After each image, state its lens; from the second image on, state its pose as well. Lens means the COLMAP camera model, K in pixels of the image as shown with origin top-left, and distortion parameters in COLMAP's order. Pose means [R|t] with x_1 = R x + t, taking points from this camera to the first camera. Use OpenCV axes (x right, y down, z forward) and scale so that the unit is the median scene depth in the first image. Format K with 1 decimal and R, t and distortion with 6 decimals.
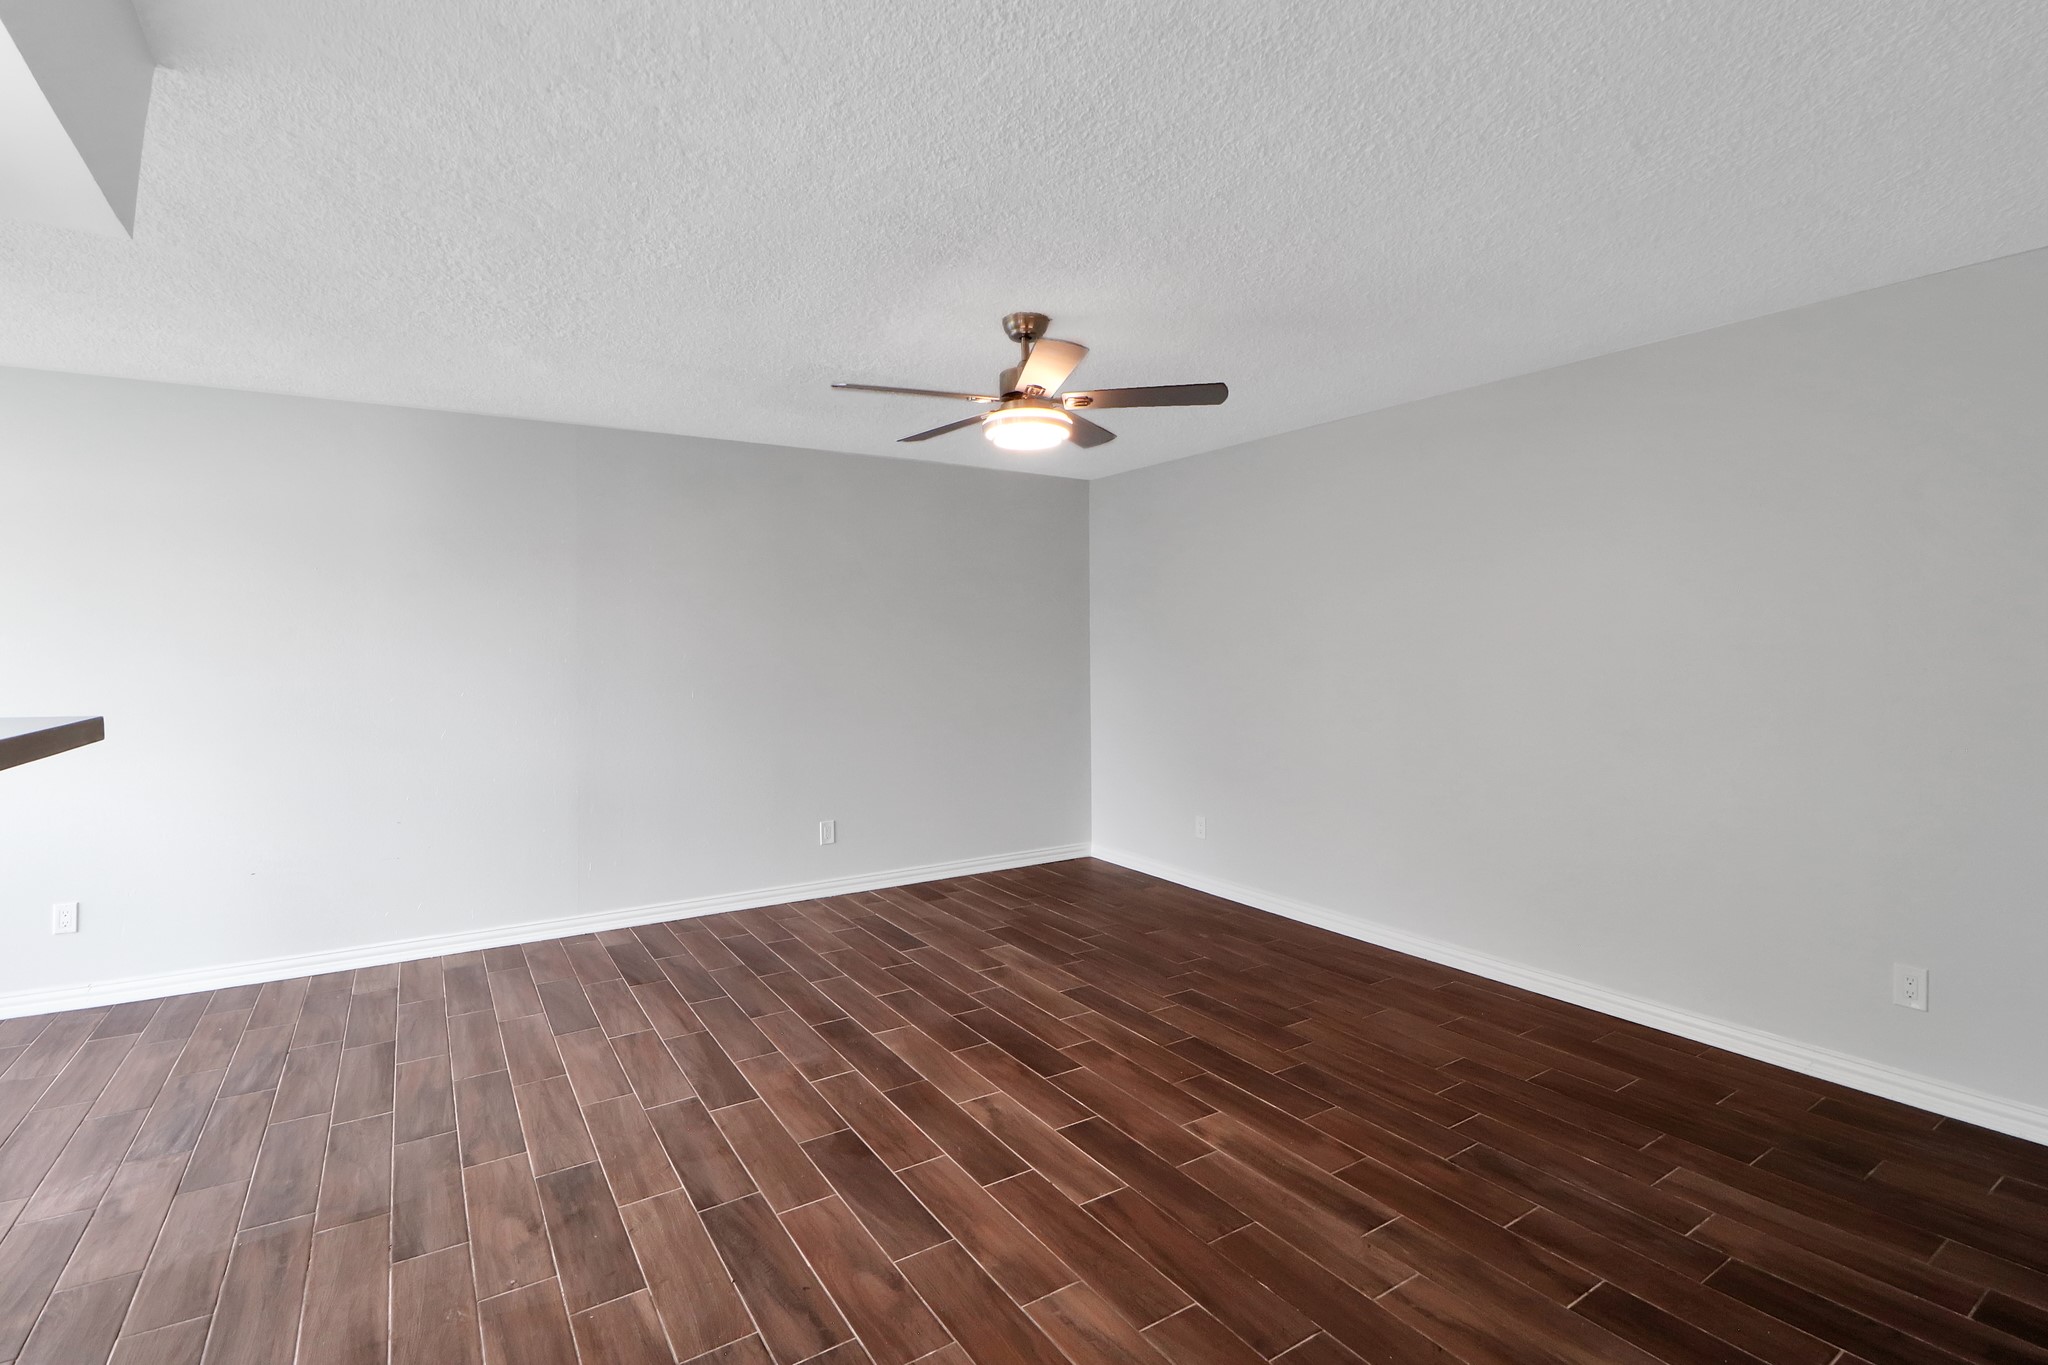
lens RADIAL K [[972.8, 0, 1060.3], [0, 972.8, 636.2], [0, 0, 1]] dist [-0.014101, -0.005806]
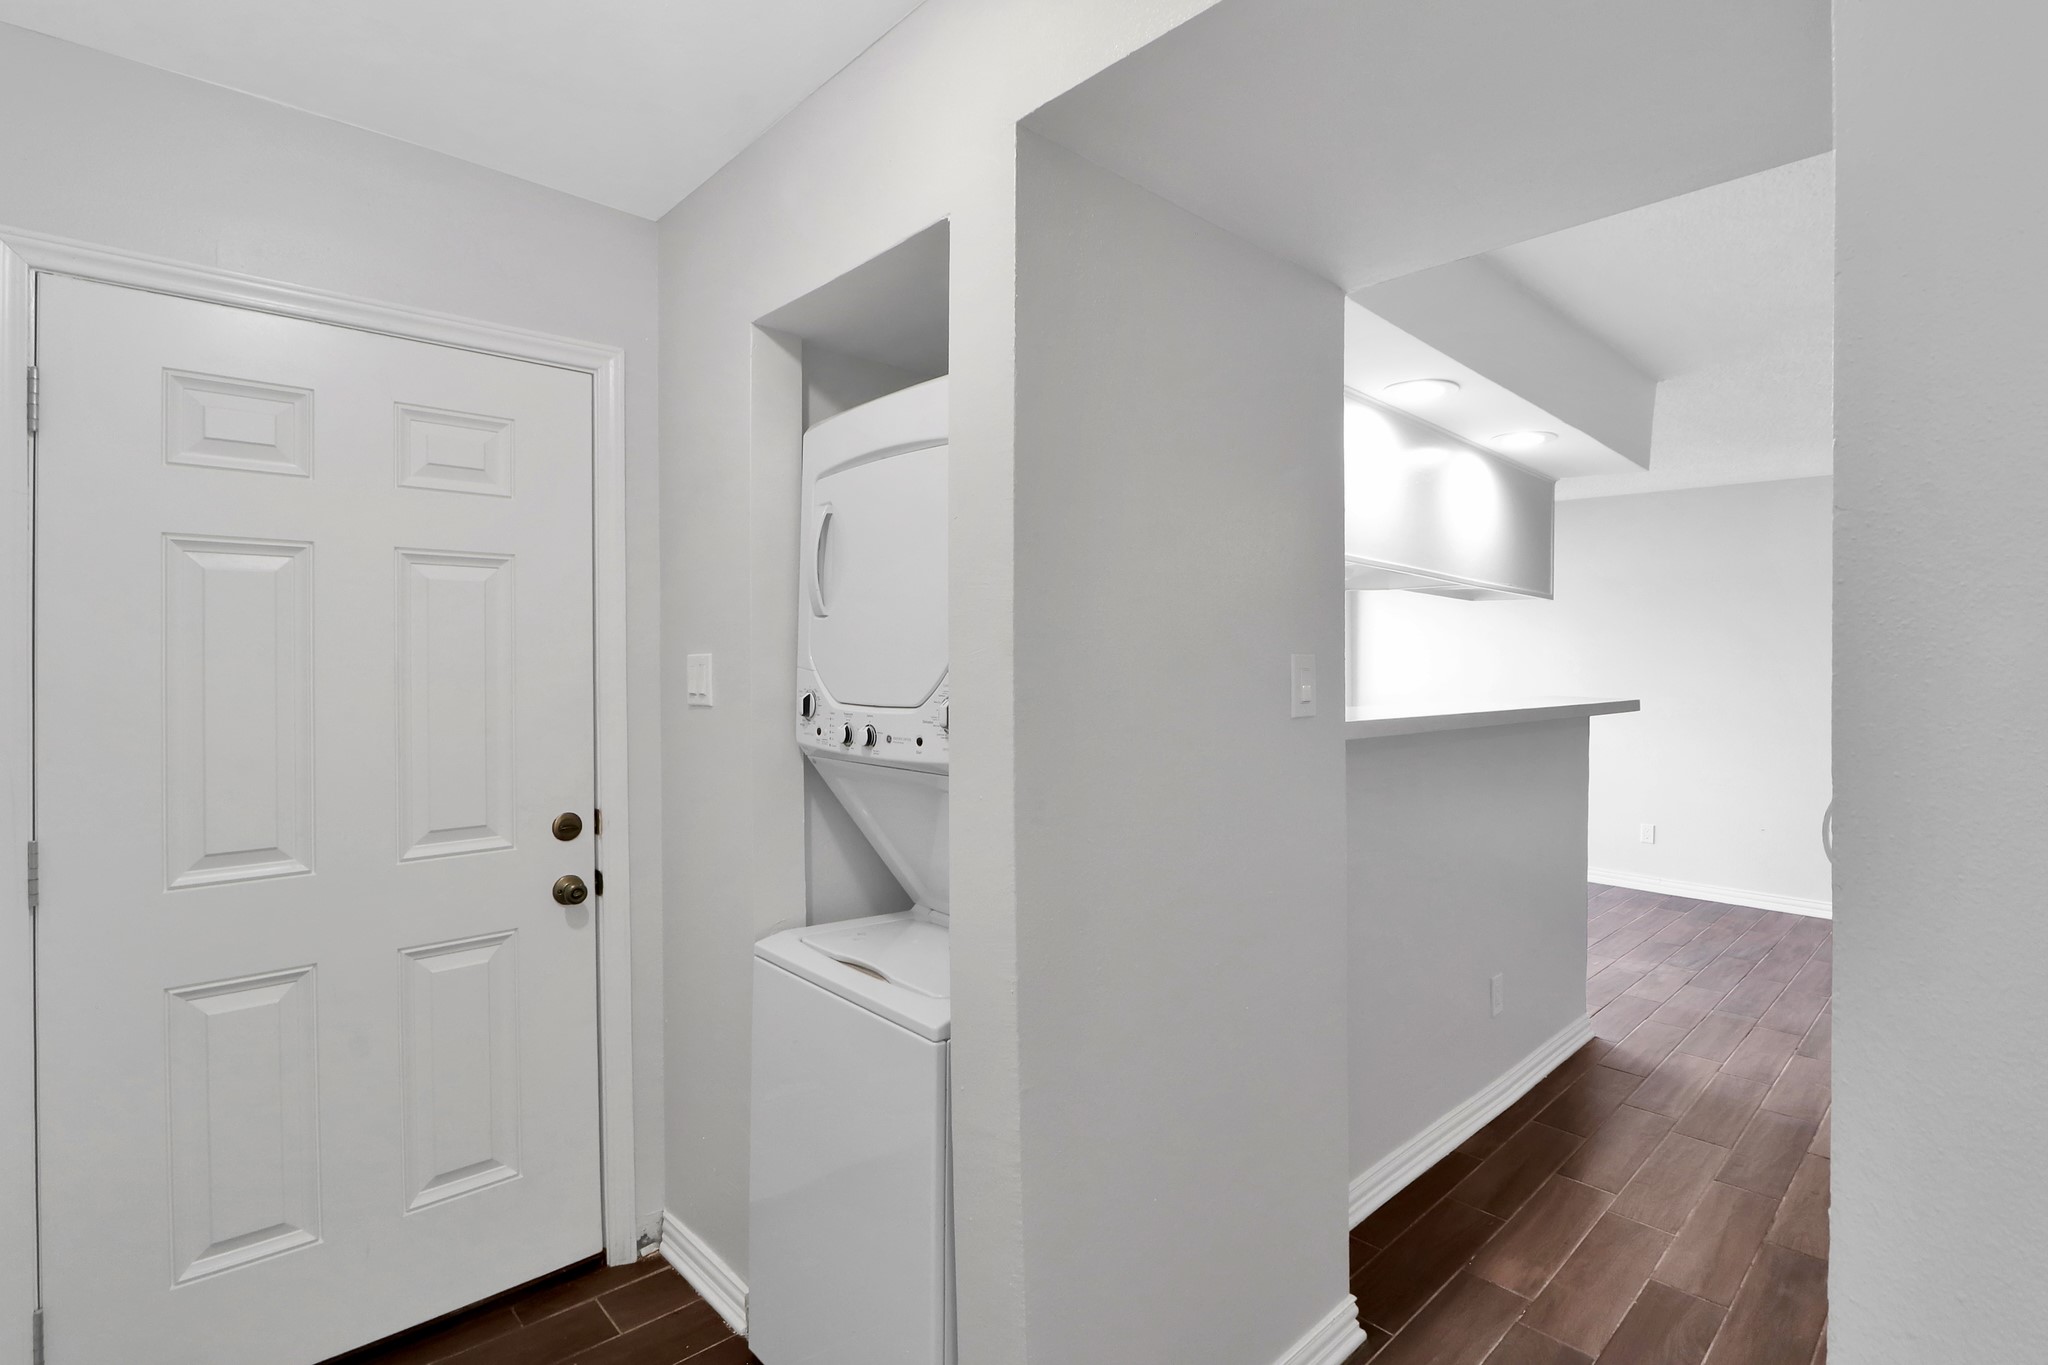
lens RADIAL K [[972.8, 0, 1030.2], [0, 972.8, 677.0], [0, 0, 1]] dist [-0.014101, -0.005806]
pose [[0.164507, 0.005917, -0.986358, 0.588027], [0.011541, 0.999902, 0.007923, 0.000166], [0.986308, -0.012687, 0.164423, -0.454444]]
